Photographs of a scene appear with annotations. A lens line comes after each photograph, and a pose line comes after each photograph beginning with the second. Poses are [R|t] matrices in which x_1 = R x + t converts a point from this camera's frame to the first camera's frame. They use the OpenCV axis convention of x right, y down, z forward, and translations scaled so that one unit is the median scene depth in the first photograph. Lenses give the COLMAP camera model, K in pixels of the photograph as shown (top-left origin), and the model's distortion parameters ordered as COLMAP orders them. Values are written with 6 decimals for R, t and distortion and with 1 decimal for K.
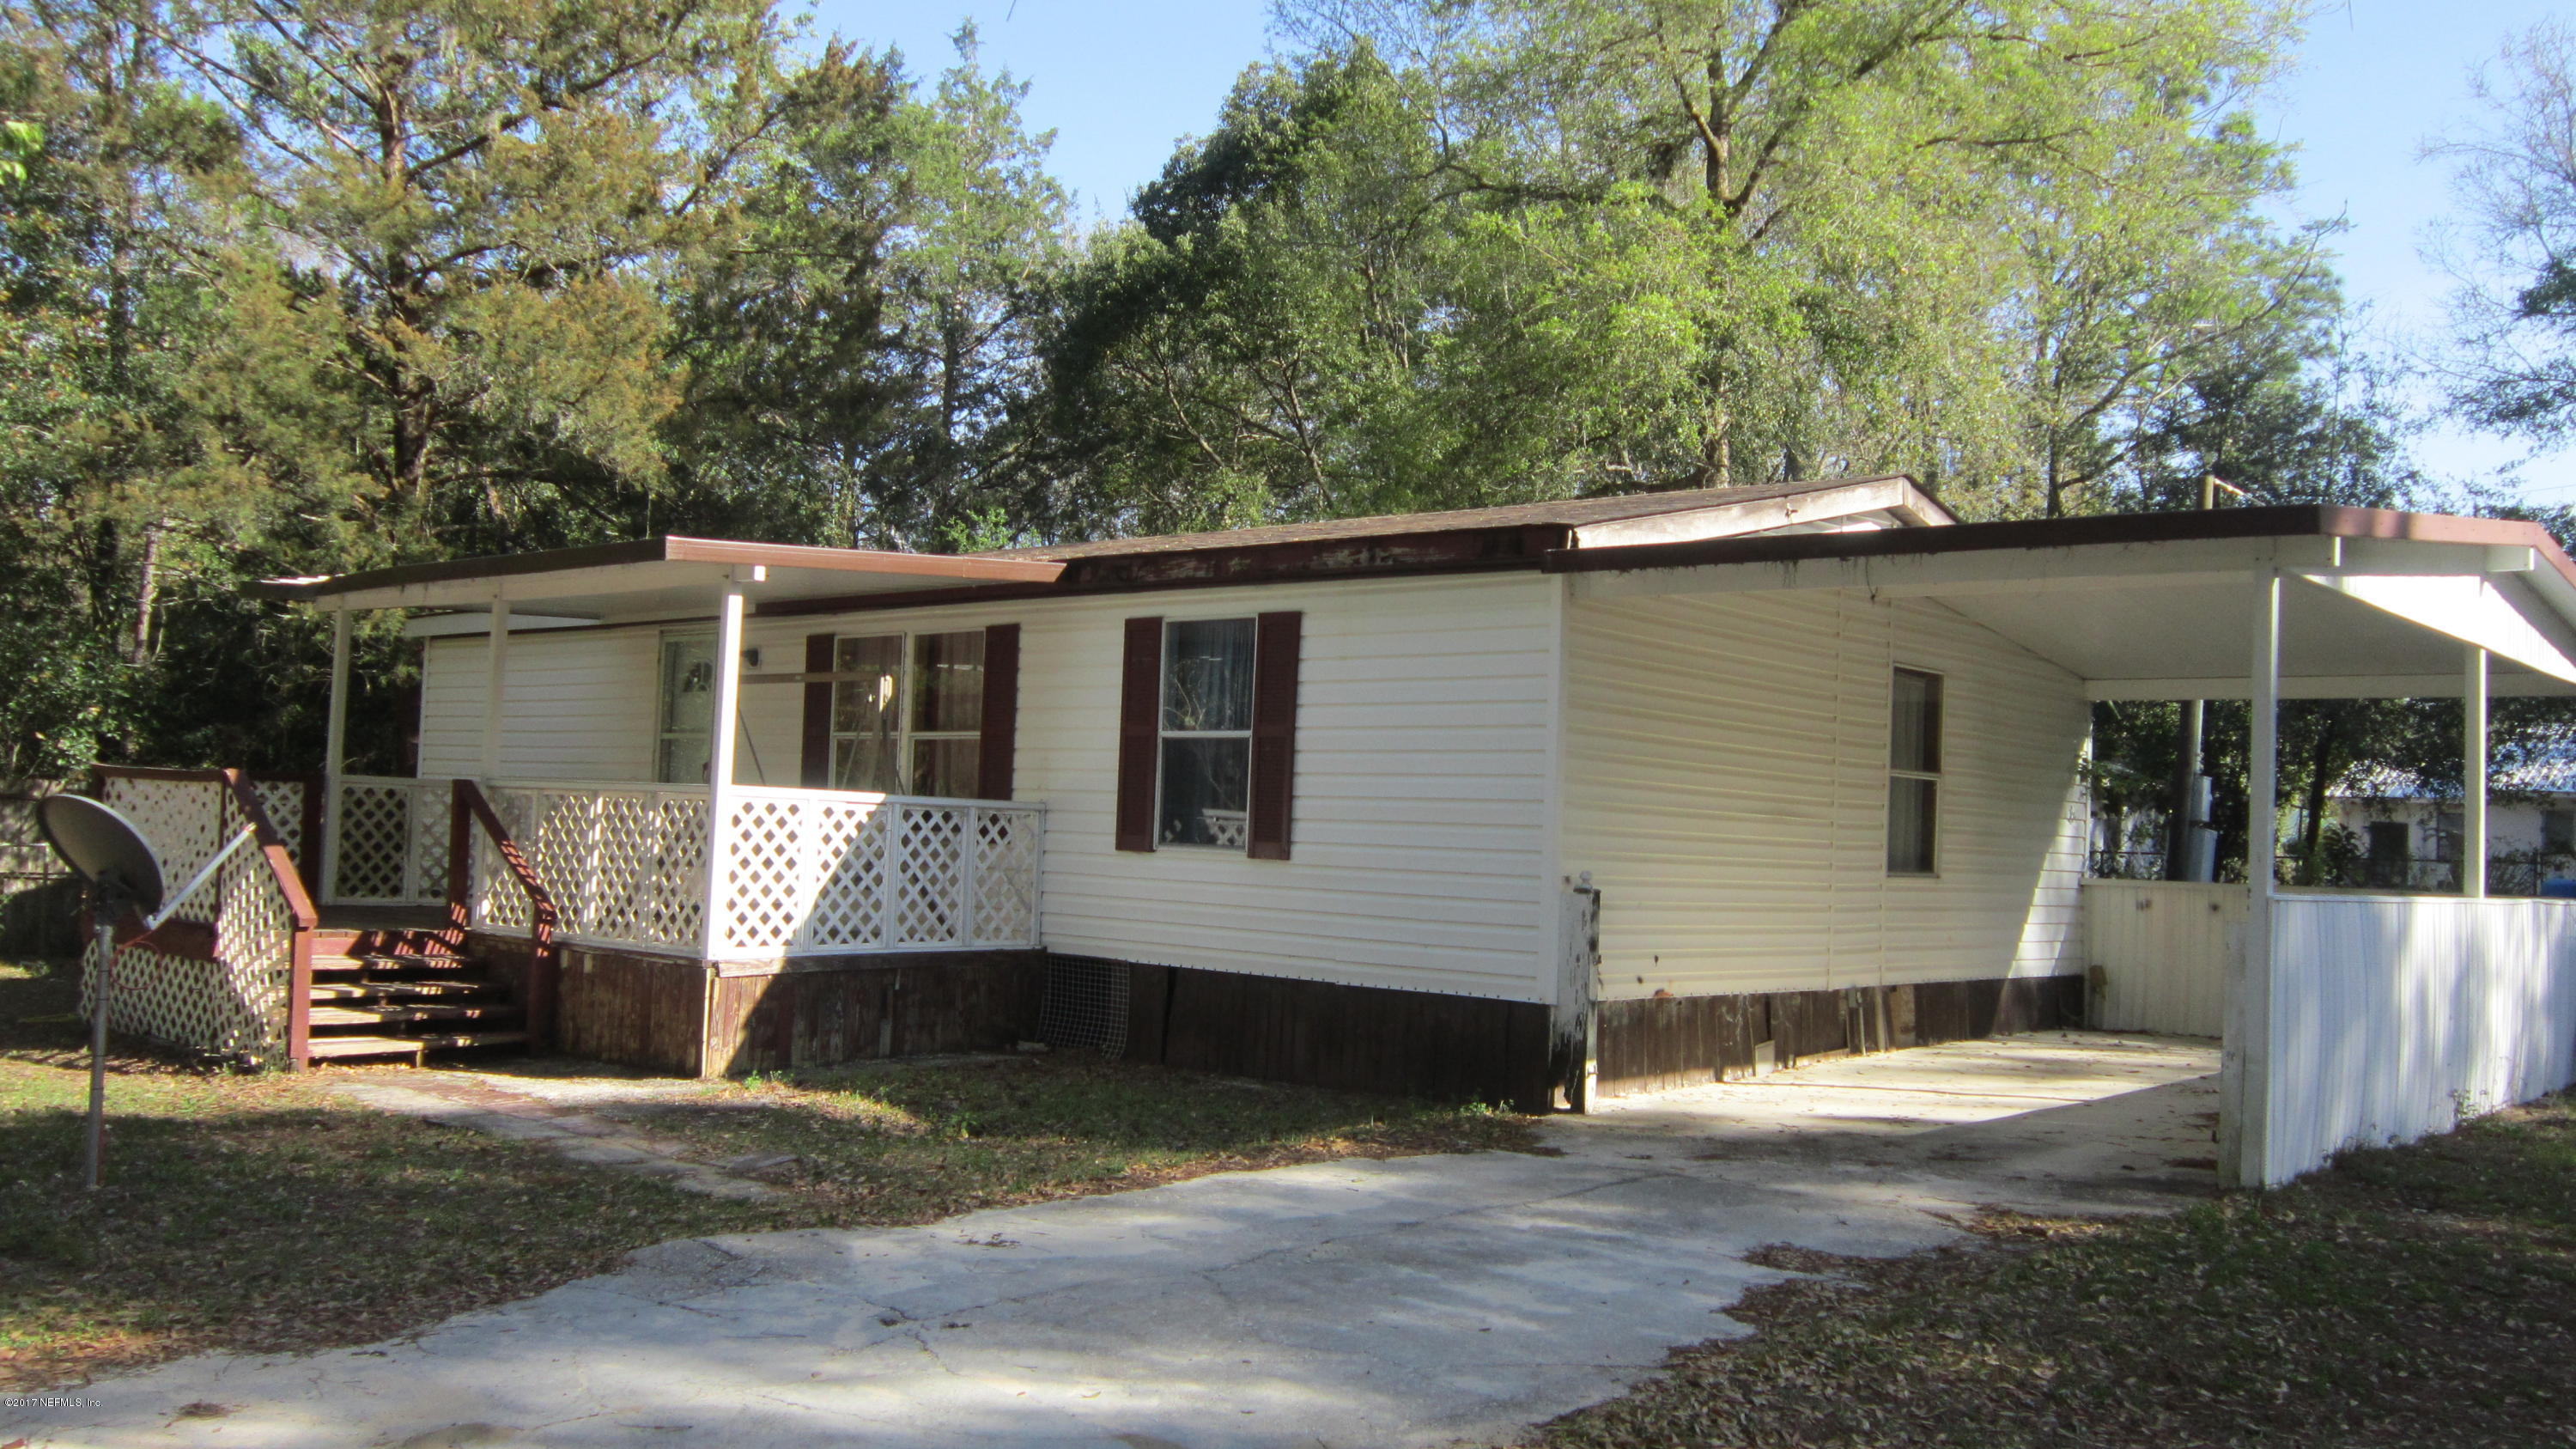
lens RADIAL K [[2214.0, 0, 1207.0], [0, 2214.0, 728.3], [0, 0, 1]] dist [-0.000264, -0.015752]
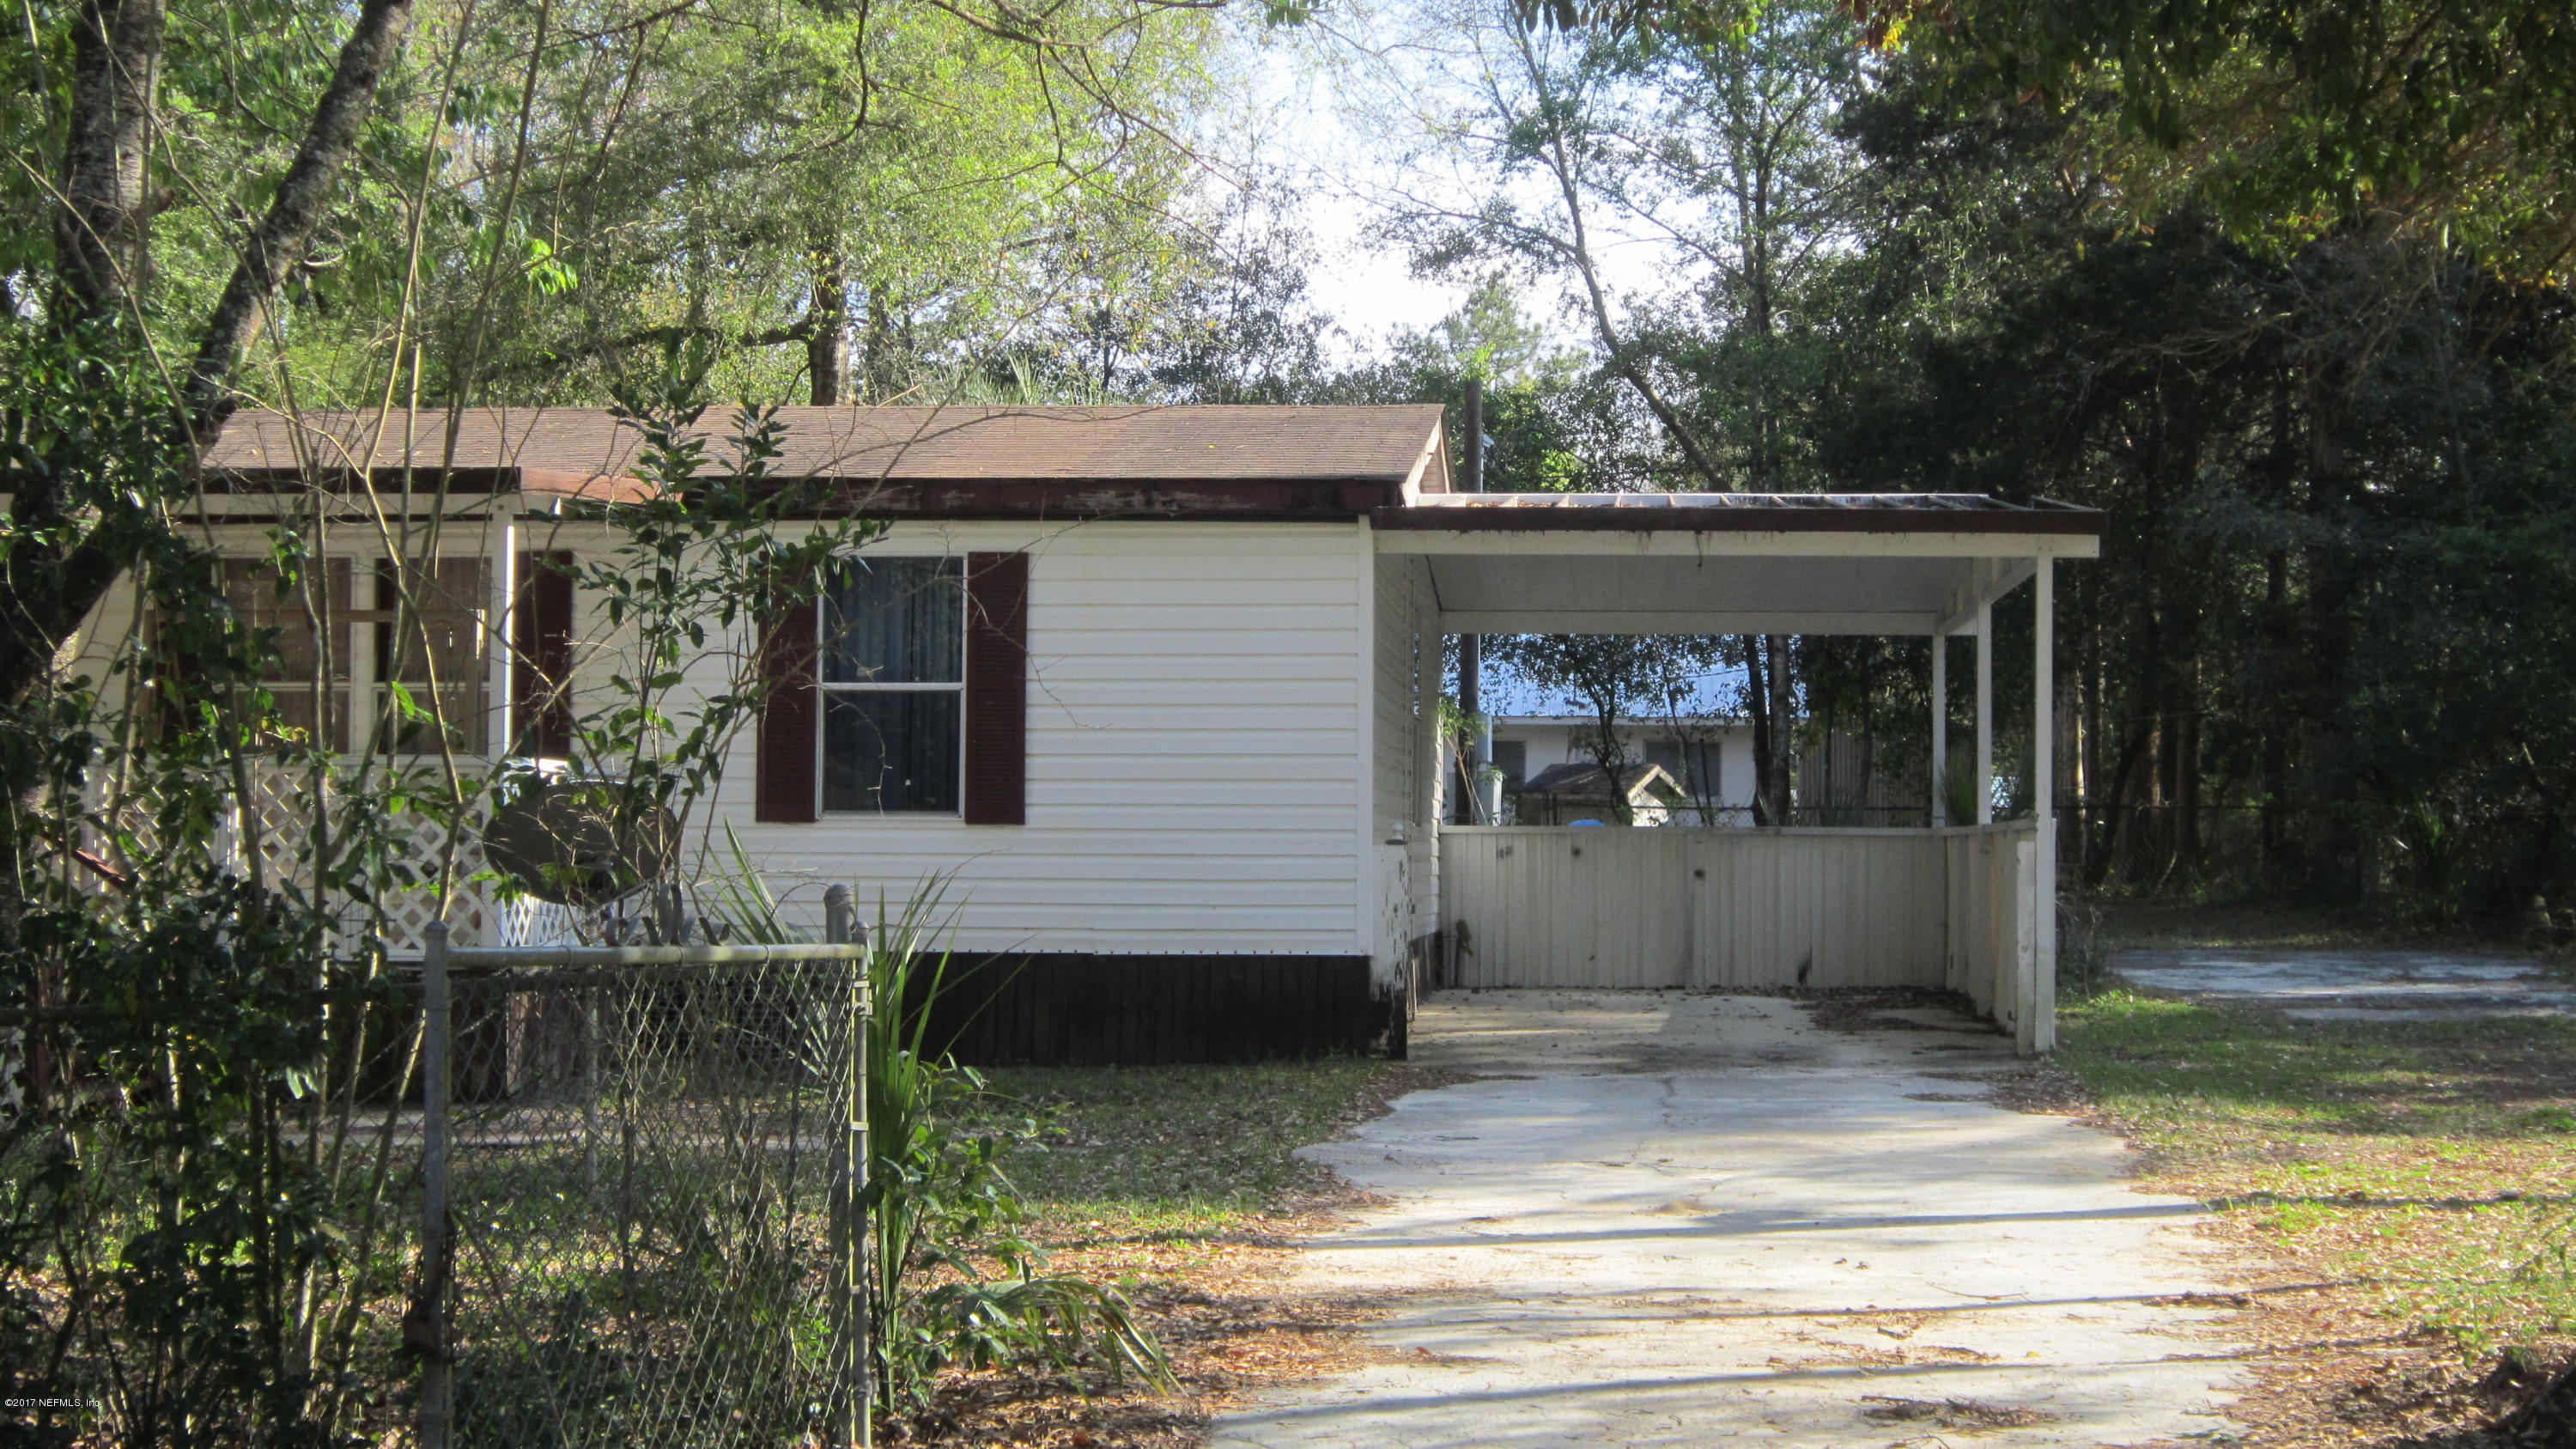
lens RADIAL K [[4024.9, 0, 1288.0], [0, 4024.9, 724.5], [0, 0, 1]] dist [-0.234540, -0.001915]
pose [[0.799891, -0.014433, 0.599972, -0.855556], [-0.004291, 0.999548, 0.029767, -0.031207], [-0.600130, -0.026385, 0.799467, -0.386773]]
